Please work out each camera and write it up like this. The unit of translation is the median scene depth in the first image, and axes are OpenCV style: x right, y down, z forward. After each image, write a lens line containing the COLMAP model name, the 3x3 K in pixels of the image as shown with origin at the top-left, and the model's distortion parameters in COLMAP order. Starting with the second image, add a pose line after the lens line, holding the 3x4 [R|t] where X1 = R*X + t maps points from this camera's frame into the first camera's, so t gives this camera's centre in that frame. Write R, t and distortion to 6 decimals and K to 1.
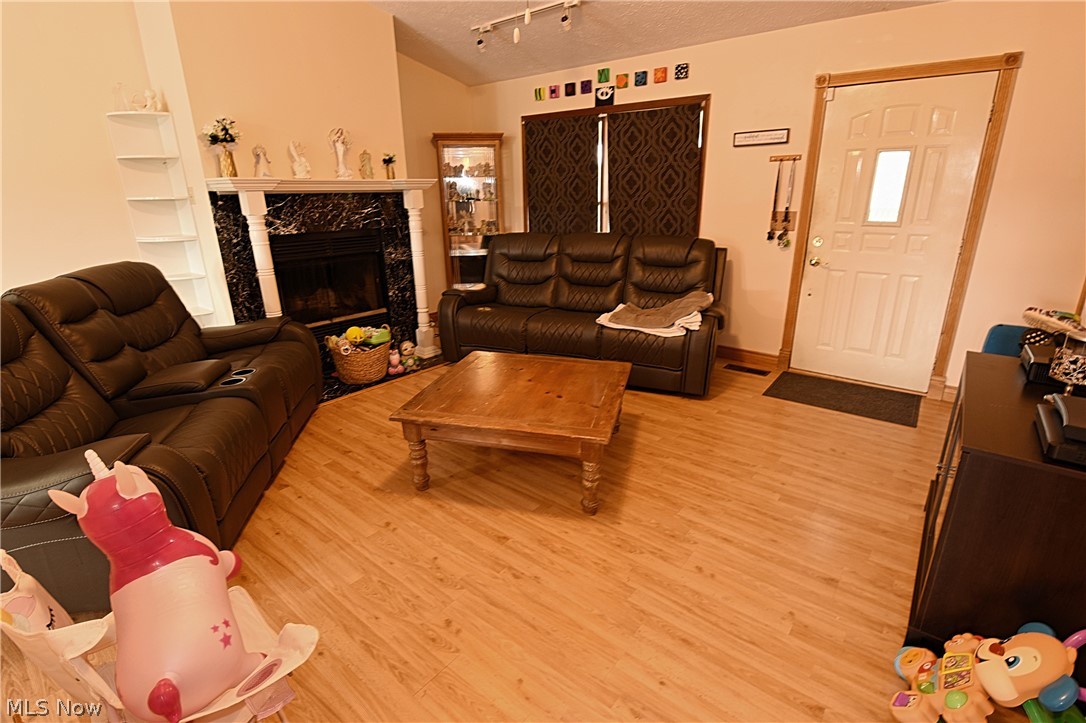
lens RADIAL K [[519.8, 0, 548.8], [0, 519.8, 367.4], [0, 0, 1]] dist [-0.005285, -0.005890]
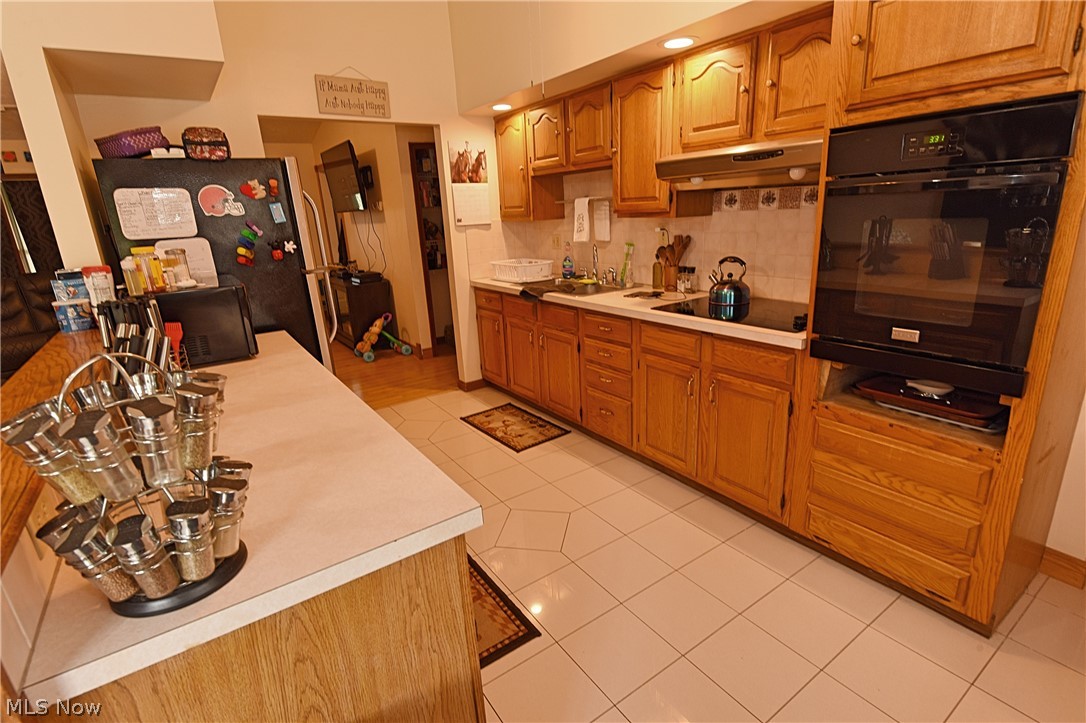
lens RADIAL K [[519.8, 0, 541.9], [0, 519.8, 367.1], [0, 0, 1]] dist [-0.005285, -0.005890]
pose [[0.286152, -0.287038, 0.914180, -0.891631], [0.353644, 0.918355, 0.177653, 0.186029], [-0.890535, 0.272459, 0.364299, -0.553474]]
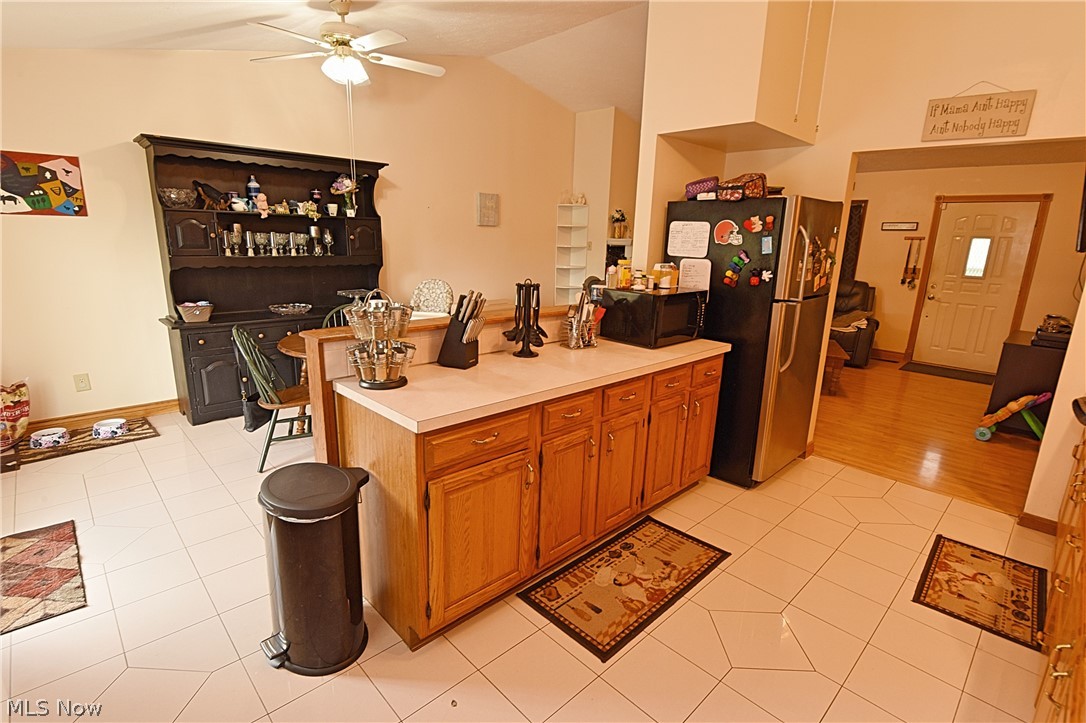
lens RADIAL K [[519.8, 0, 539.9], [0, 519.8, 369.9], [0, 0, 1]] dist [-0.005285, -0.005890]
pose [[0.990136, 0.067906, -0.122552, -0.543647], [-0.077372, 0.994237, -0.074205, 0.262488], [0.116807, 0.082955, 0.989684, -0.828565]]
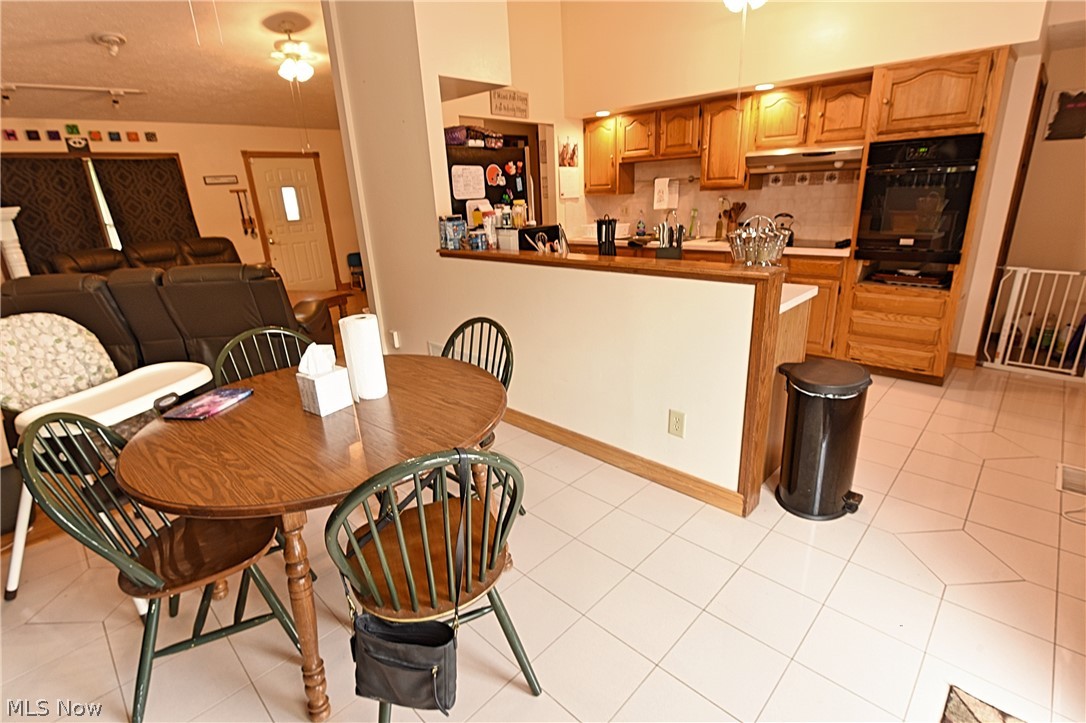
lens RADIAL K [[519.8, 0, 535.2], [0, 519.8, 369.3], [0, 0, 1]] dist [-0.005285, -0.005890]
pose [[0.097431, -0.320371, 0.942269, -1.395042], [0.361988, 0.893335, 0.266303, 0.066783], [-0.927077, 0.315144, 0.203009, -0.183992]]
